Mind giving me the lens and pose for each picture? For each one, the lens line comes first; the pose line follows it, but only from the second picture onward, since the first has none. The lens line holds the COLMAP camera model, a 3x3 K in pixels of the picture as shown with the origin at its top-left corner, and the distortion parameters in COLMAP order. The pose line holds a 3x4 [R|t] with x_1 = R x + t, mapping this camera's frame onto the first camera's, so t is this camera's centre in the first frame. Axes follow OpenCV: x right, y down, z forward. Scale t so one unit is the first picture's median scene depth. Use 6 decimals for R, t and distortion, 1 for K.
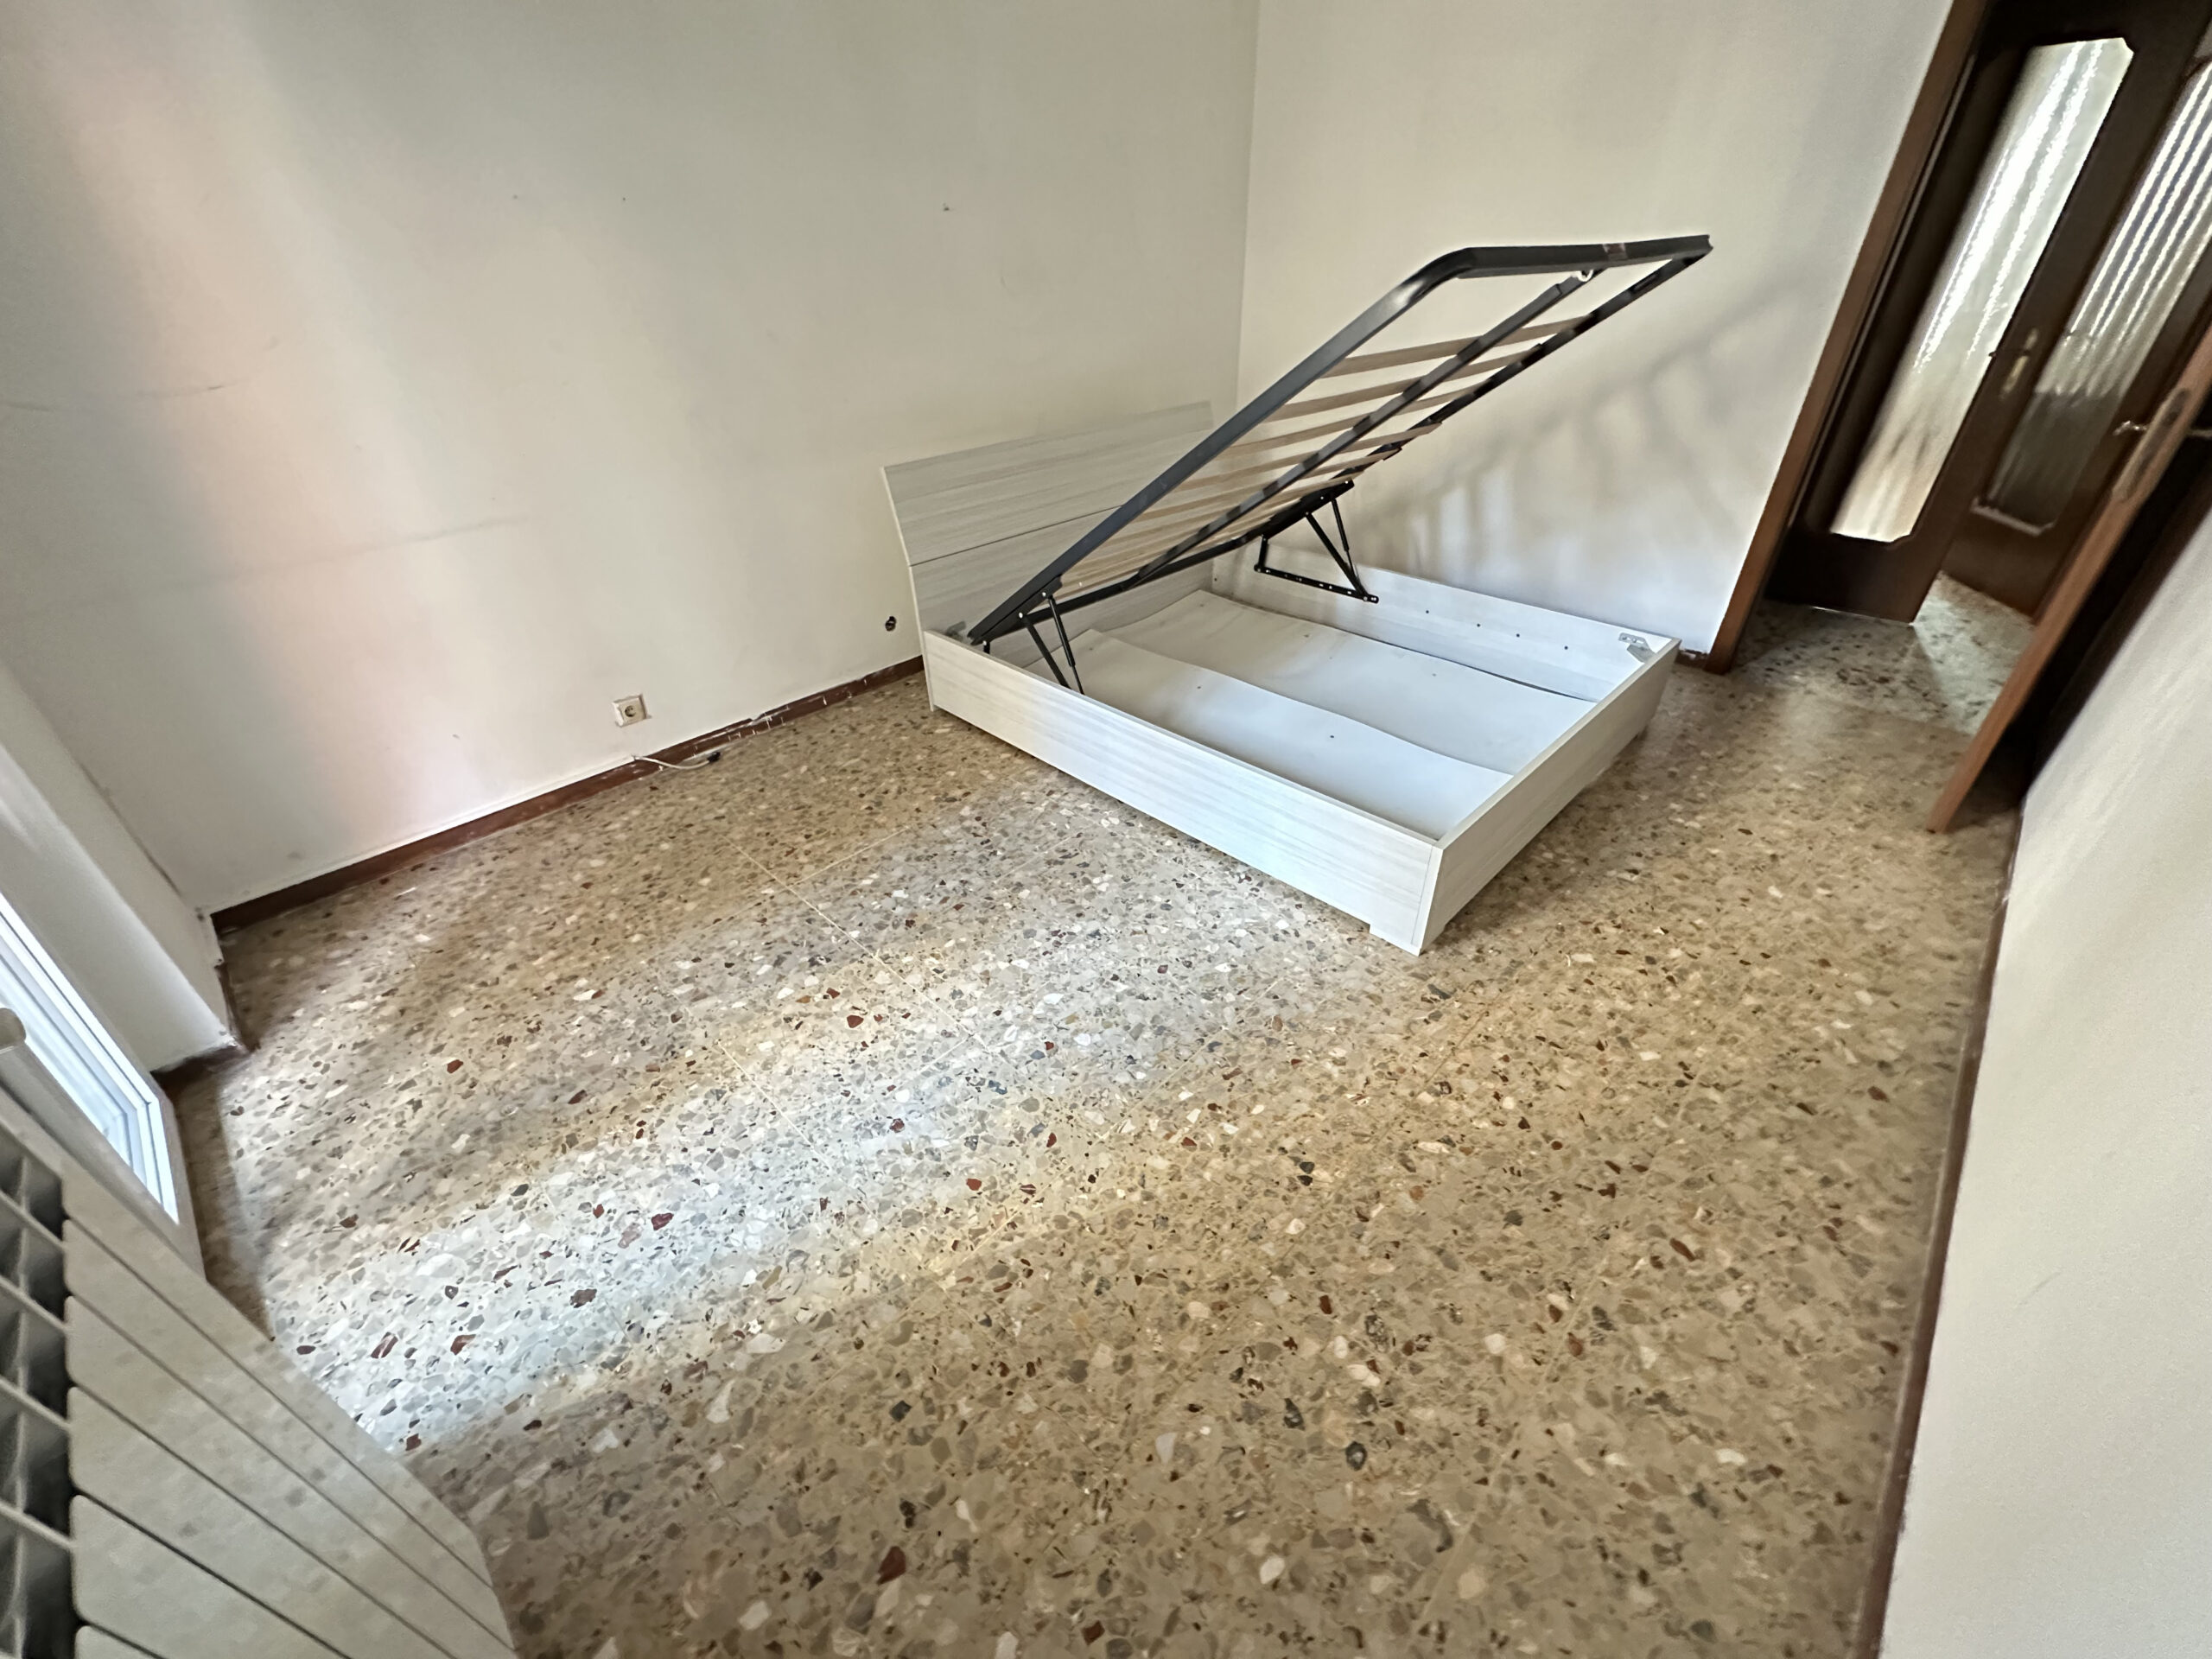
lens RADIAL K [[883.5, 0, 1102.6], [0, 883.5, 829.9], [0, 0, 1]] dist [-0.005935, 0.001351]
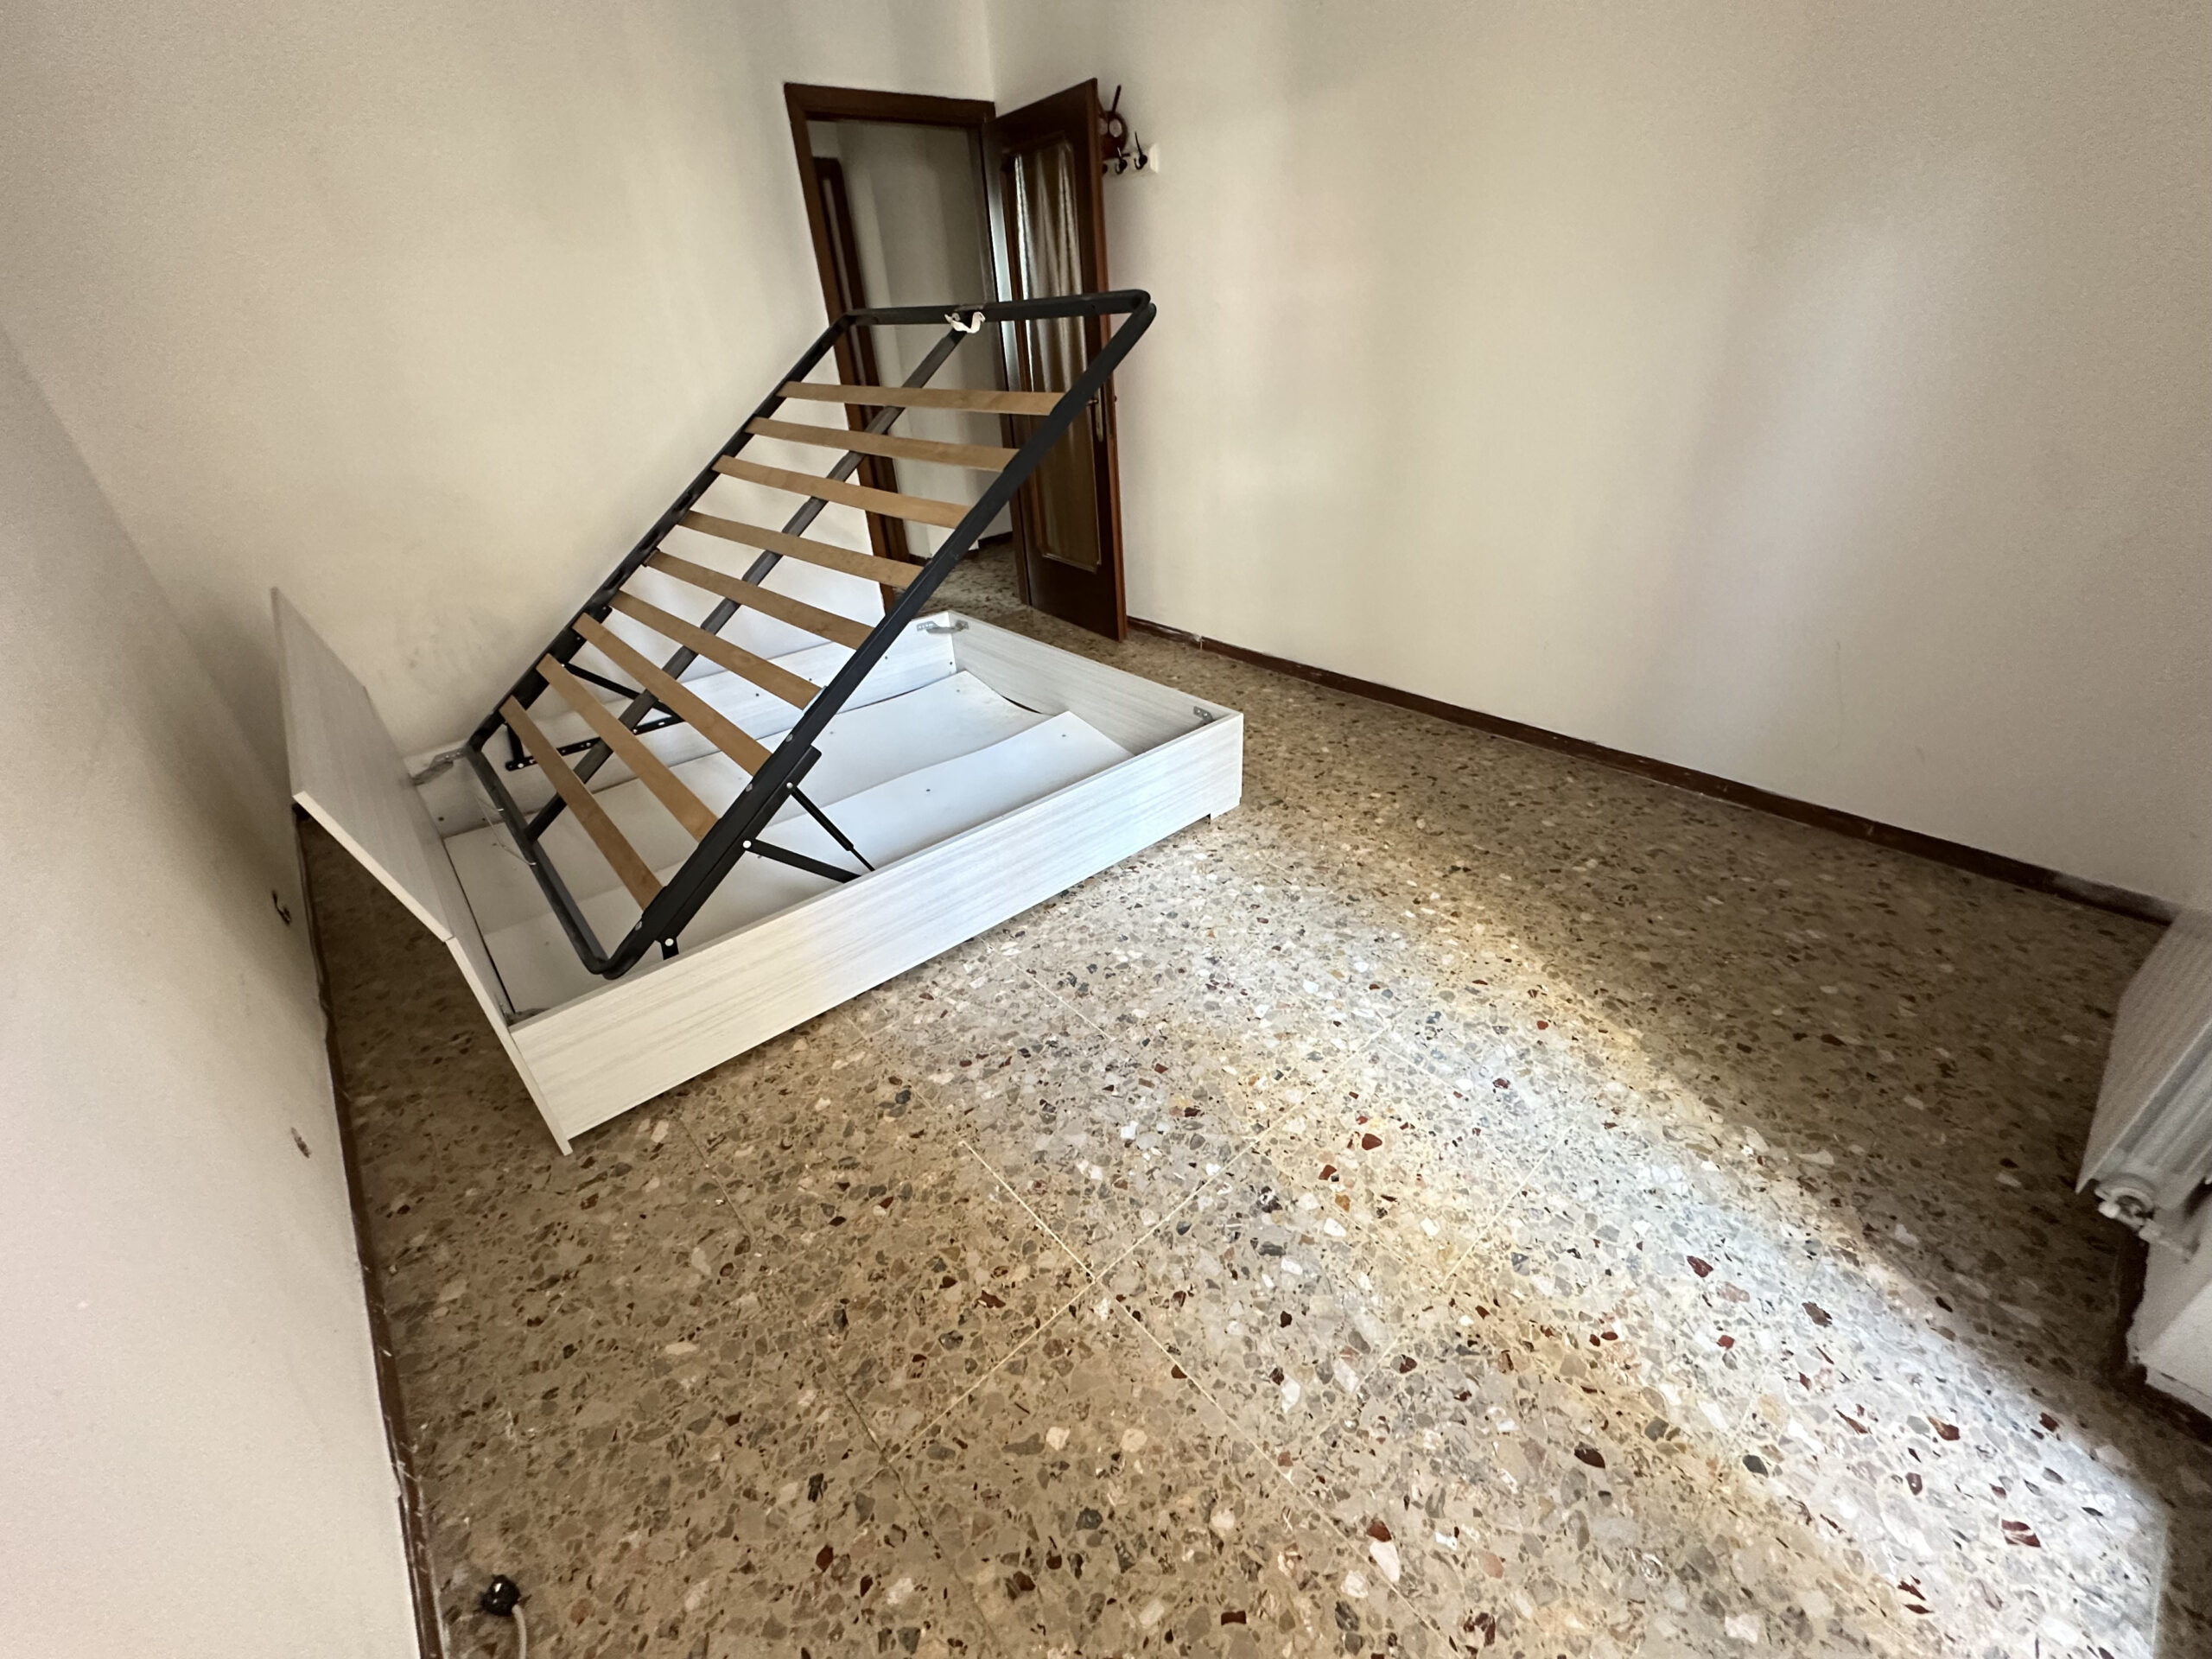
lens RADIAL K [[883.5, 0, 1109.6], [0, 883.5, 831.5], [0, 0, 1]] dist [-0.005935, 0.001351]
pose [[0.075928, -0.496001, 0.864996, -0.924401], [0.596335, 0.717846, 0.359279, -0.471250], [-0.799137, 0.488548, 0.350288, 0.792168]]
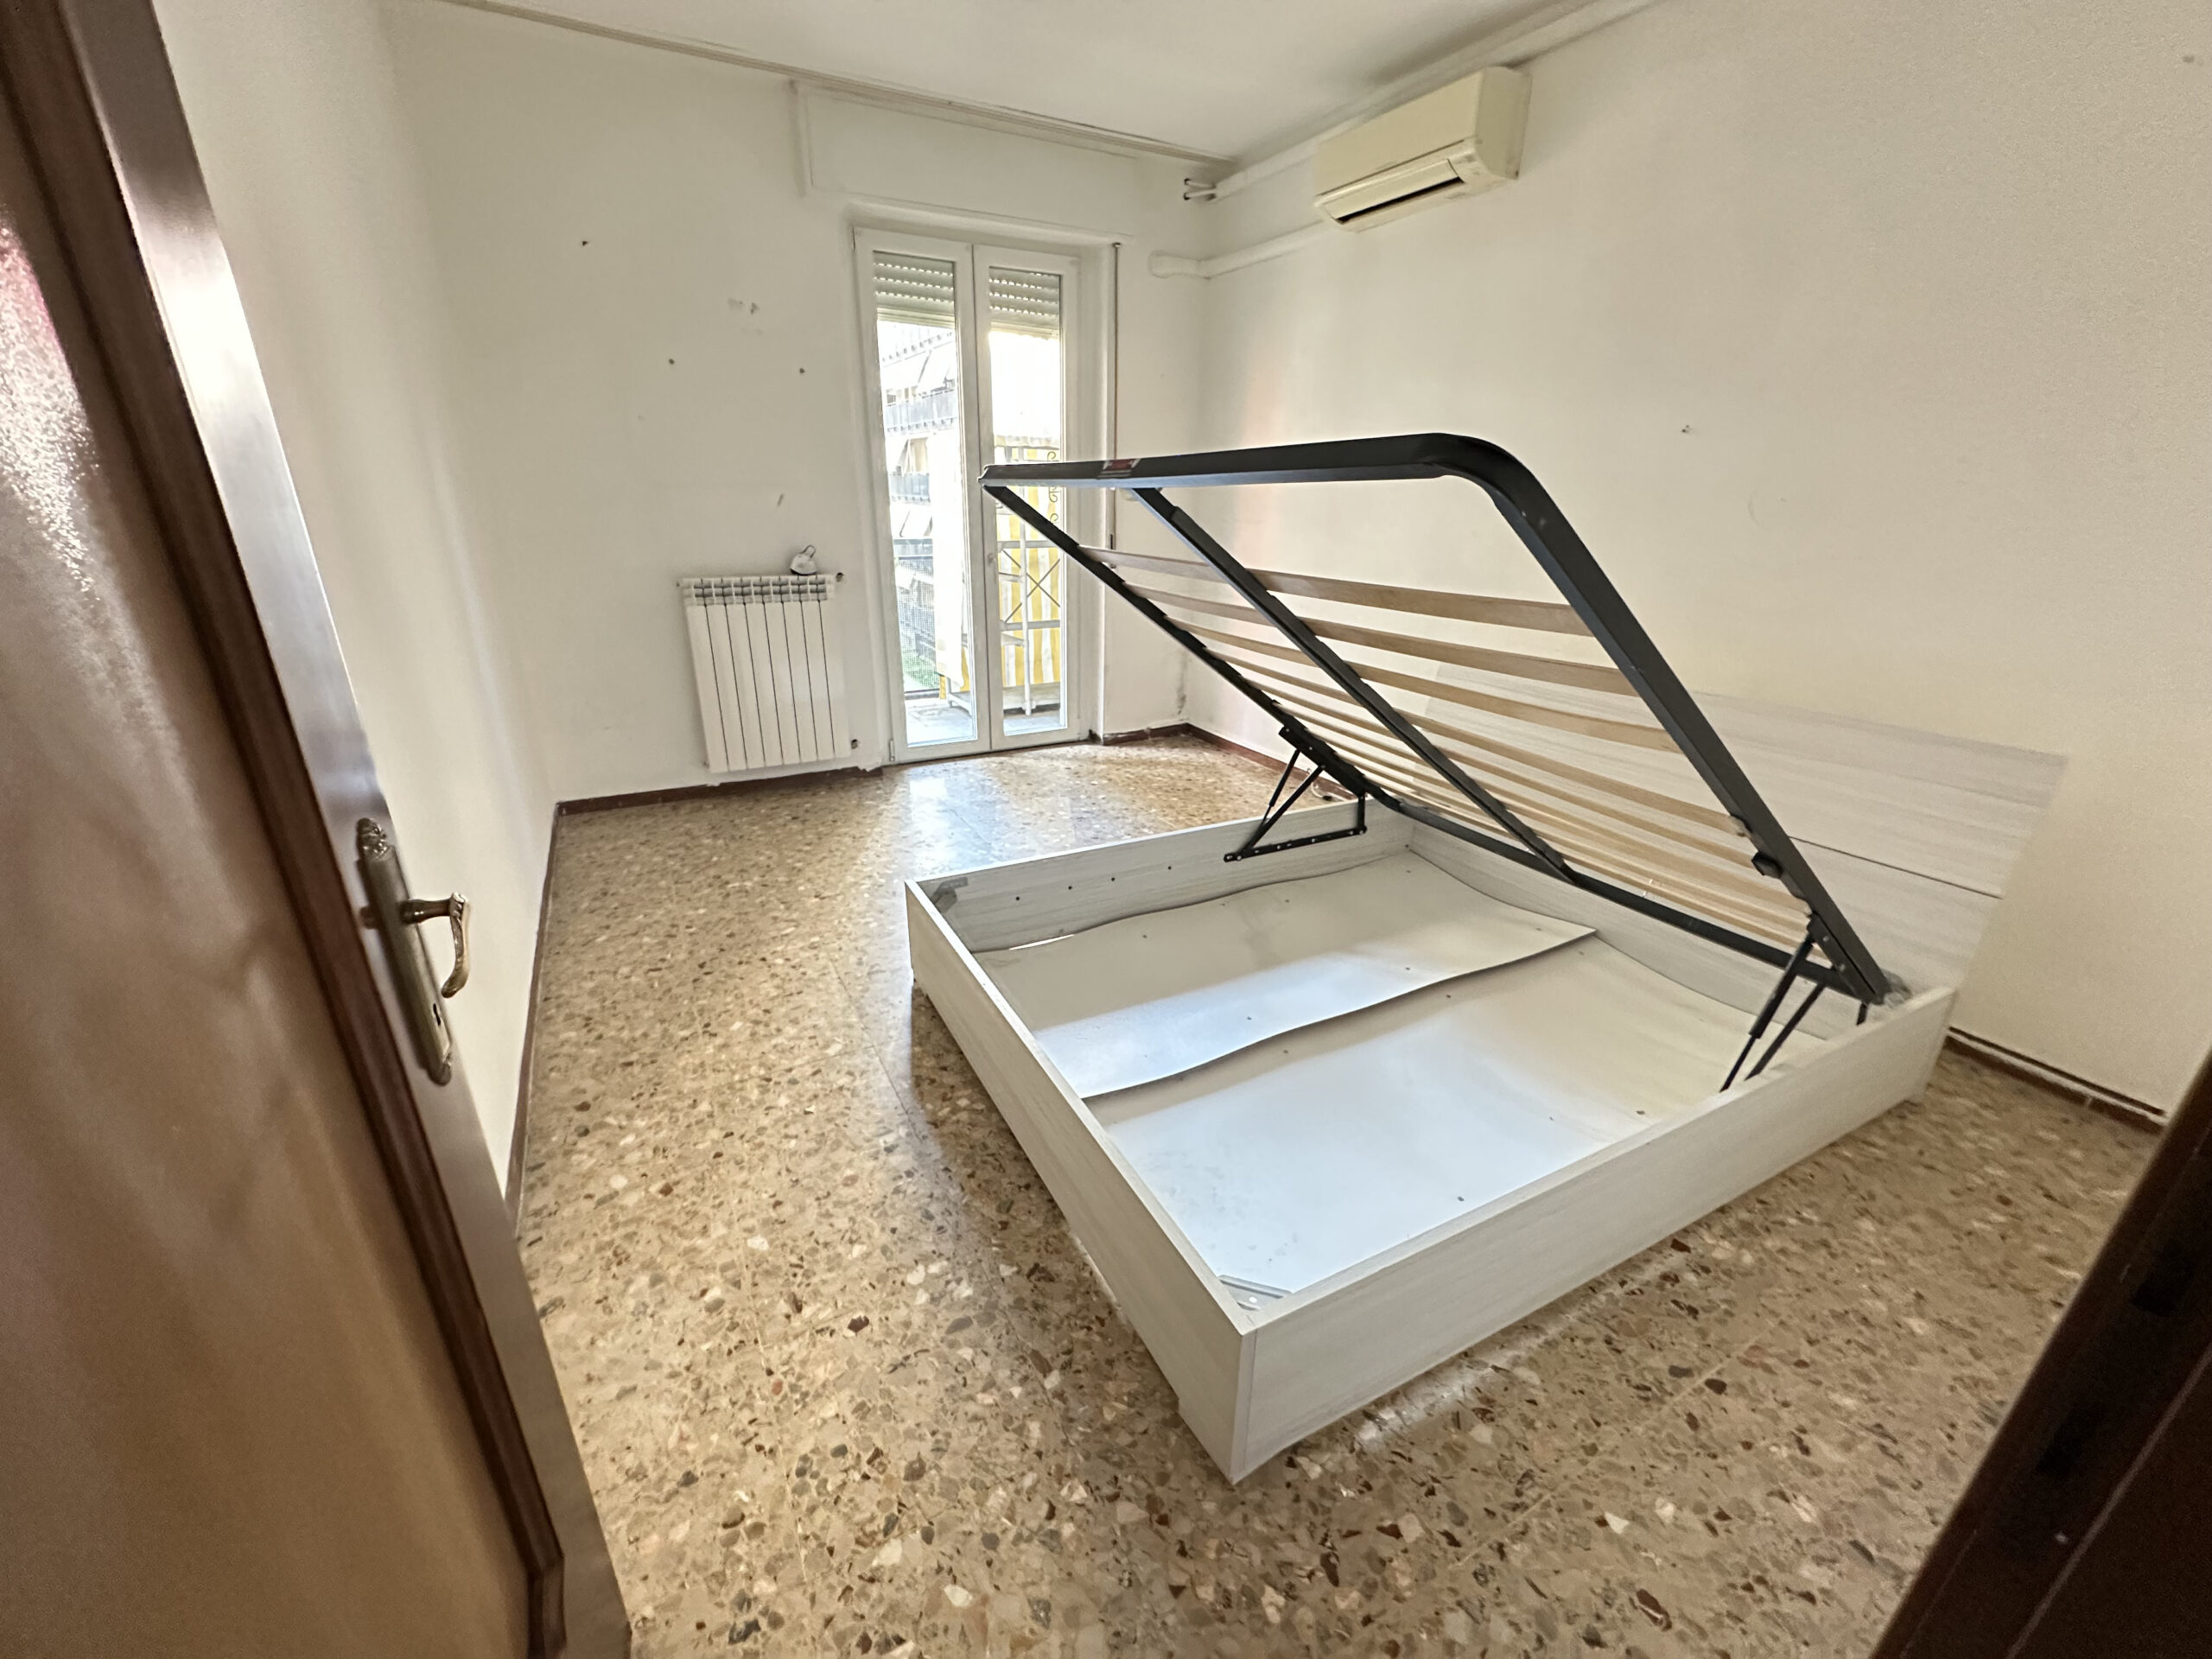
lens RADIAL K [[883.5, 0, 1108.5], [0, 883.5, 829.3], [0, 0, 1]] dist [-0.005935, 0.001351]
pose [[-0.304434, 0.359552, -0.882067, 1.454184], [-0.530003, 0.705496, 0.470501, -0.825899], [0.791465, 0.610735, -0.024213, 1.252639]]
